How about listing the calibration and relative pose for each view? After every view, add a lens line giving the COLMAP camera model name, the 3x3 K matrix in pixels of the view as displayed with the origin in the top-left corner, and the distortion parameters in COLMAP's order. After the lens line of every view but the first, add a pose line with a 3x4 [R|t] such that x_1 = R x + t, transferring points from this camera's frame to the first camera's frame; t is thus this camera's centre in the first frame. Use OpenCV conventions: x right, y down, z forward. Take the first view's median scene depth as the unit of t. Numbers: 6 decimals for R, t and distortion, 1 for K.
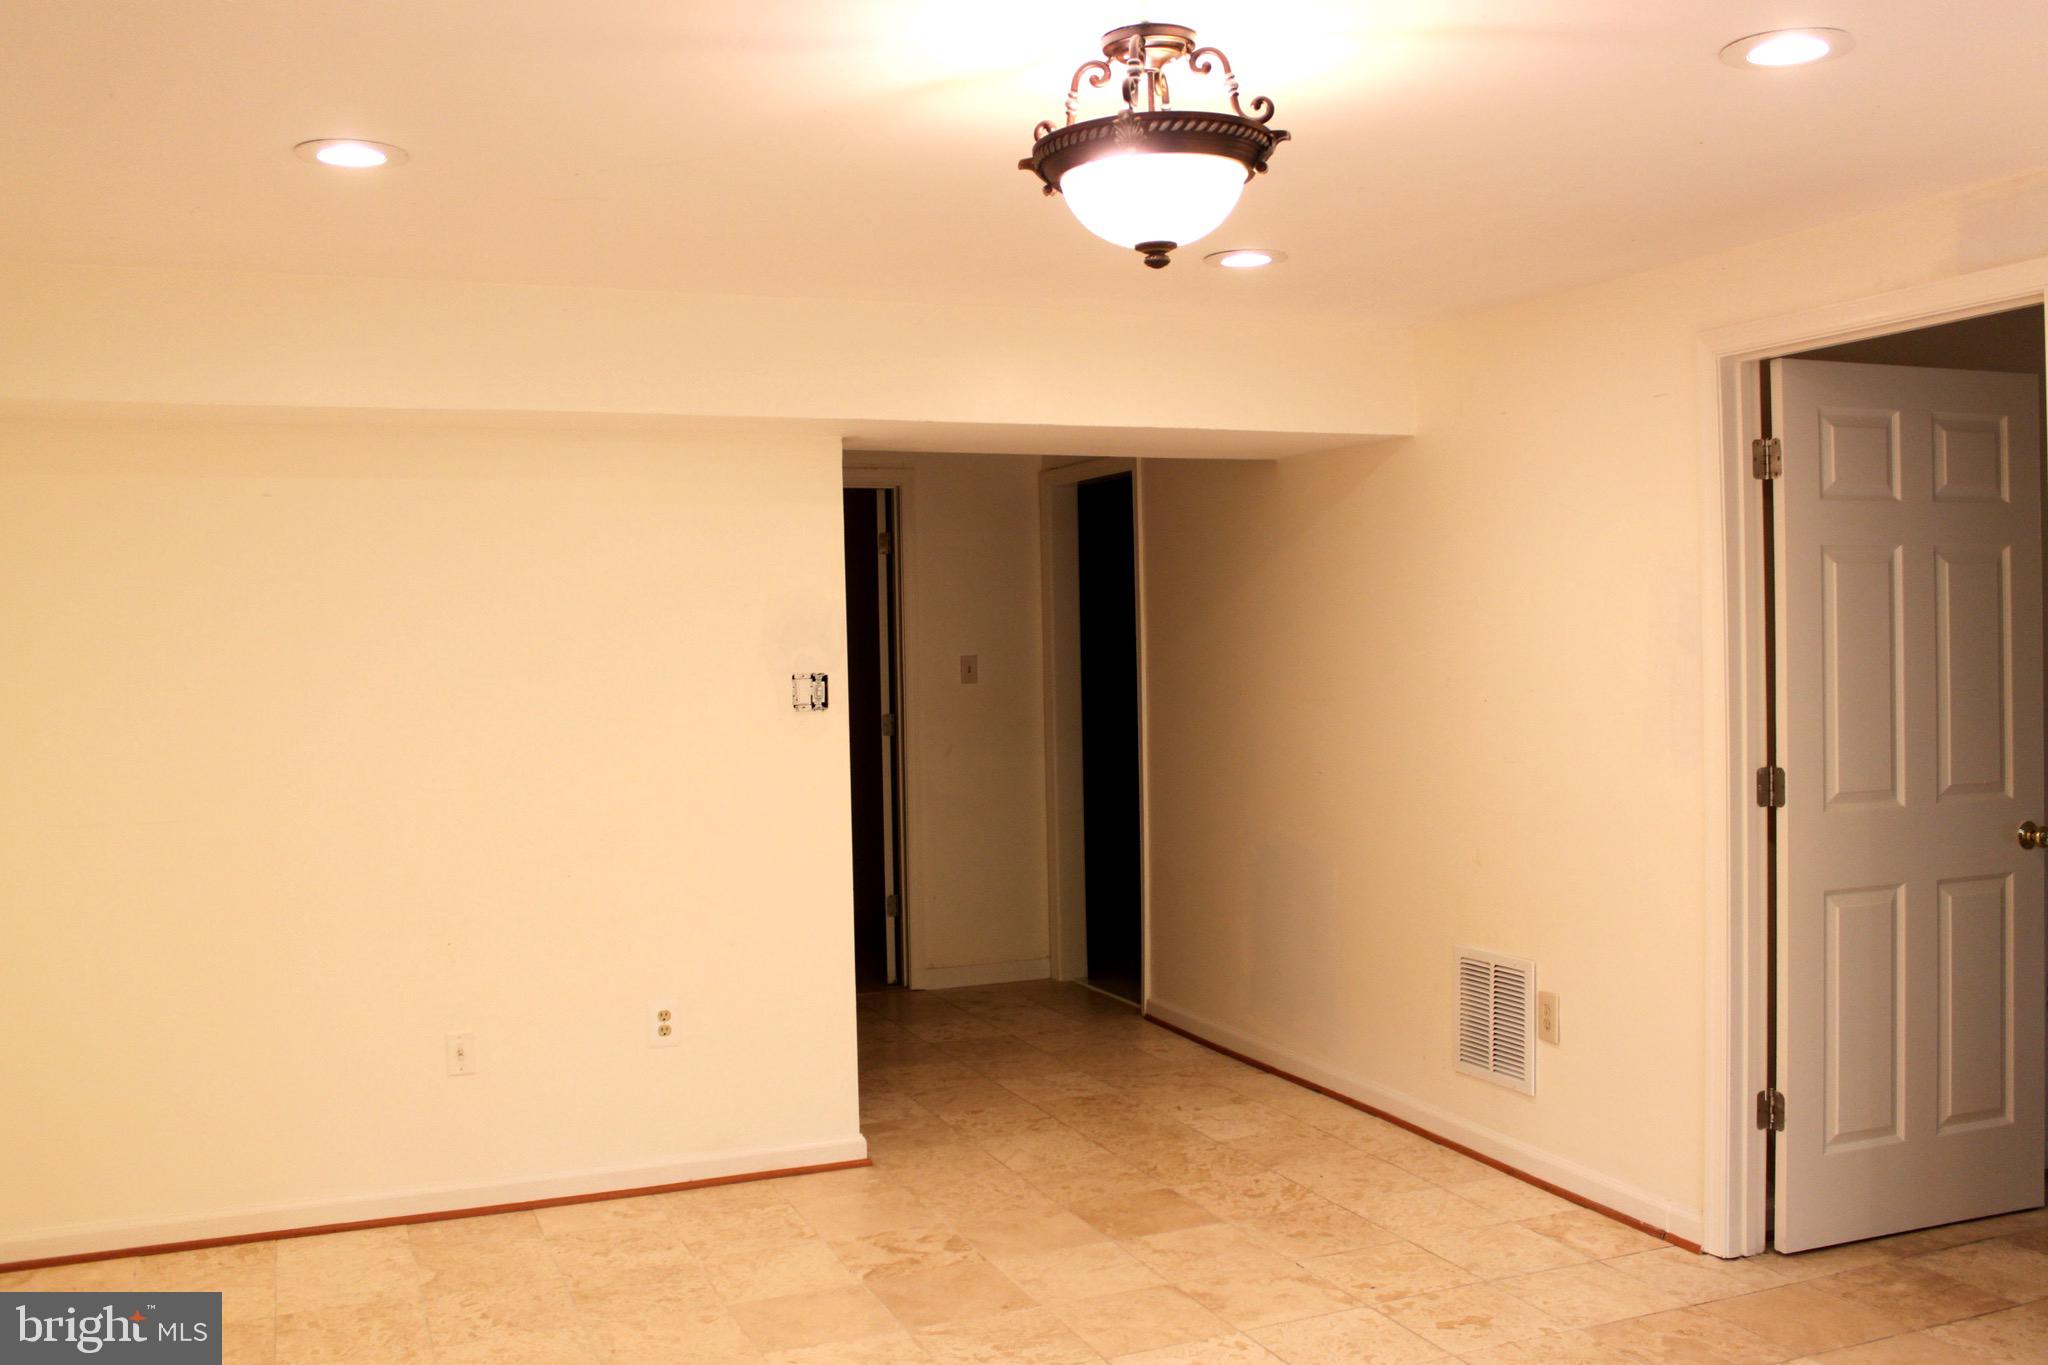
lens RADIAL K [[1822.1, 0, 1033.5], [0, 1822.1, 672.5], [0, 0, 1]] dist [-0.159445, 0.158153]
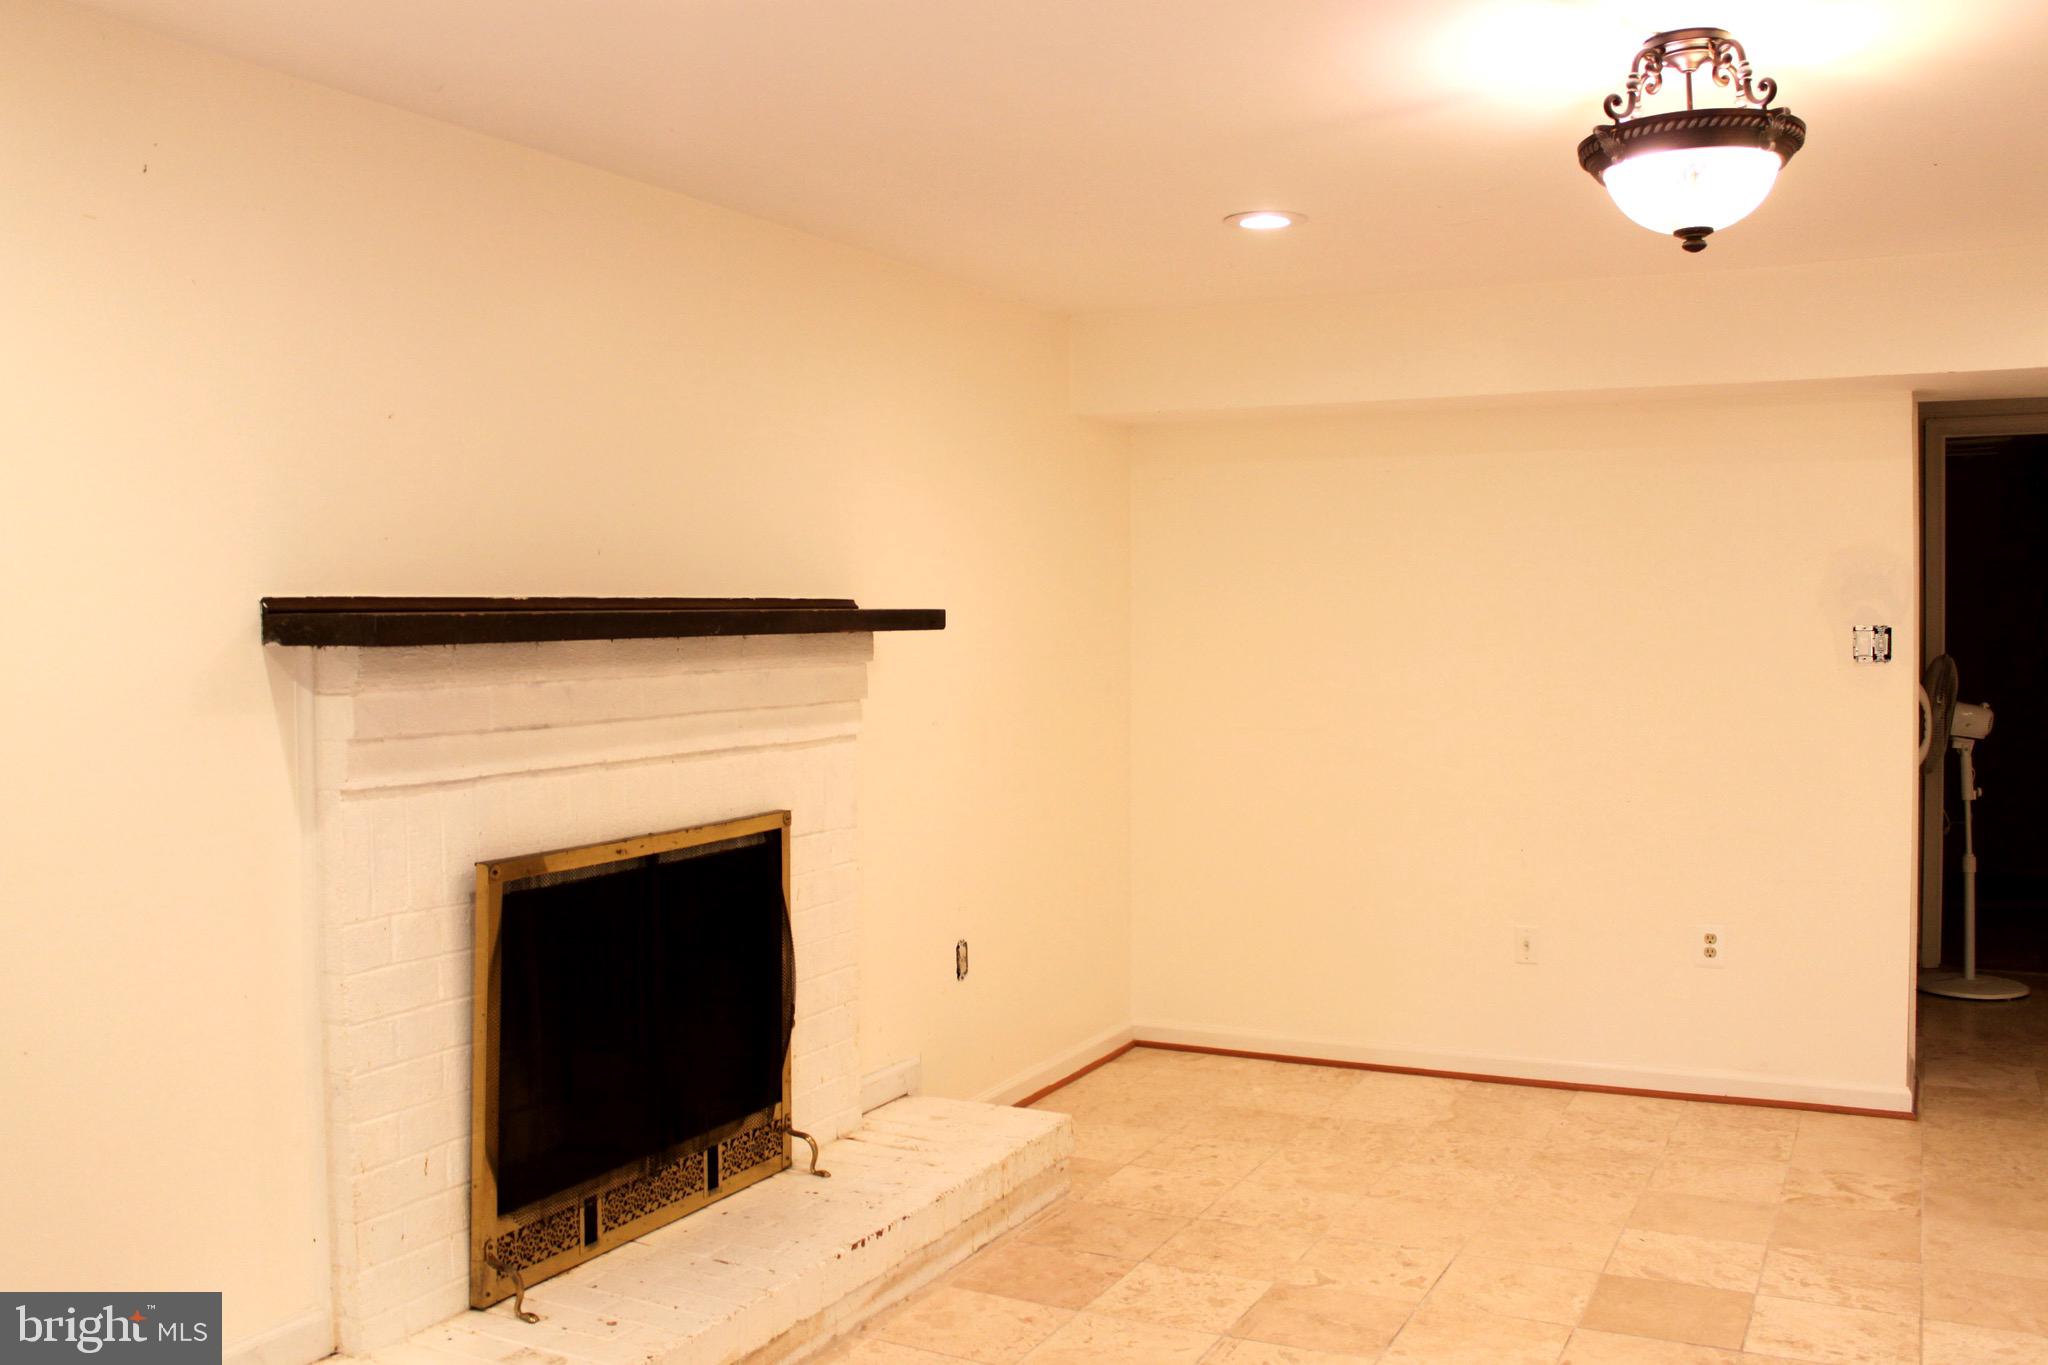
lens RADIAL K [[1828.9, 0, 1027.0], [0, 1828.9, 649.9], [0, 0, 1]] dist [-0.160501, 0.169074]
pose [[0.643092, 0.027799, -0.765284, 0.384557], [-0.018683, 0.999613, 0.020611, 0.002741], [0.765561, 0.001043, 0.643362, -0.007353]]
